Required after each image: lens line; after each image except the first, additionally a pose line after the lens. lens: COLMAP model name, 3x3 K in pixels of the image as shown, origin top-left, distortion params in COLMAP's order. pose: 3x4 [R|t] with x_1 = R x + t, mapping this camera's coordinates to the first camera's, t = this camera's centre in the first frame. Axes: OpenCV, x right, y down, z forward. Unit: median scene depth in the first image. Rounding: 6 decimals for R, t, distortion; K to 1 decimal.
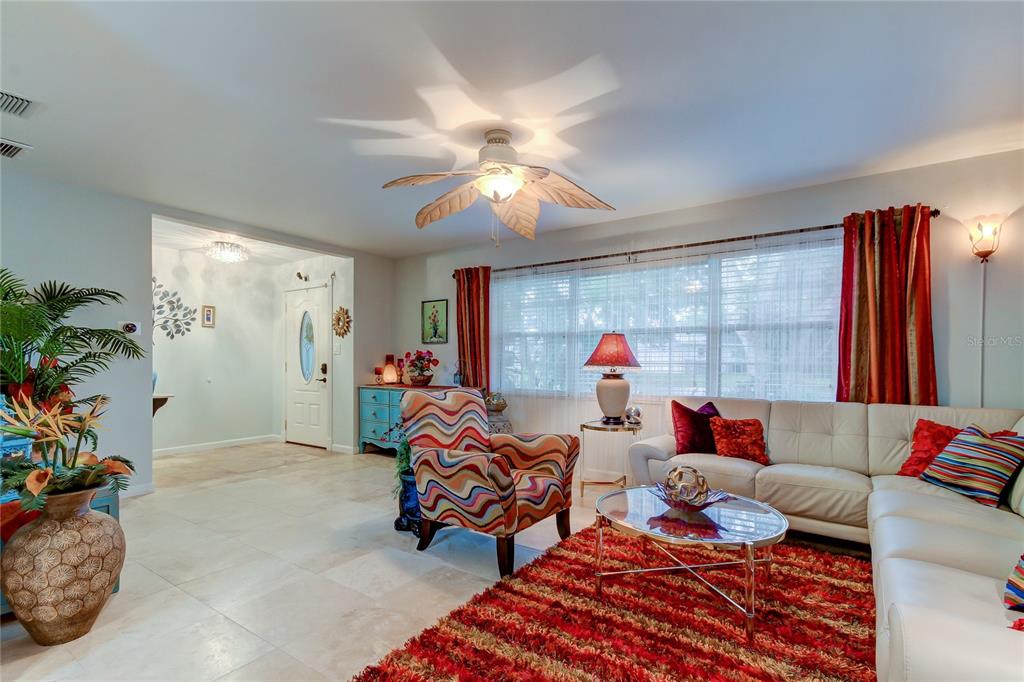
lens RADIAL K [[485.5, 0, 512.1], [0, 485.5, 366.2], [0, 0, 1]] dist [0.001126, 0.000192]
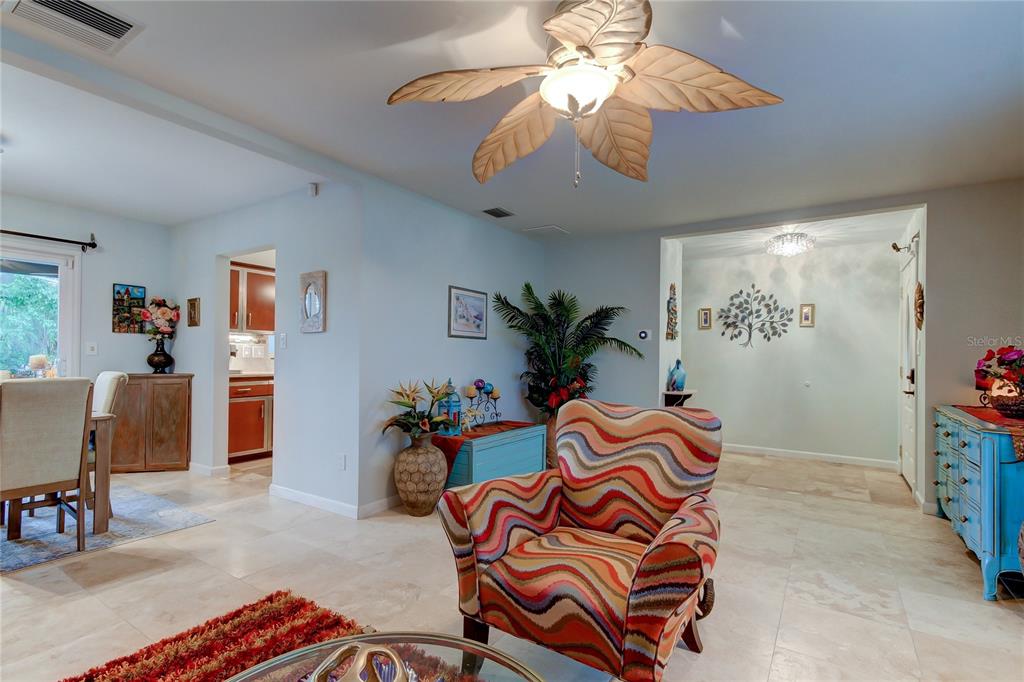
lens RADIAL K [[481.5, 0, 517.7], [0, 481.5, 354.1], [0, 0, 1]] dist [0.016953, -0.000636]
pose [[0.019758, -0.008692, -0.999767, 0.301094], [-0.021432, 0.999729, -0.009115, -0.008380], [0.999575, 0.021607, 0.019566, 0.455759]]
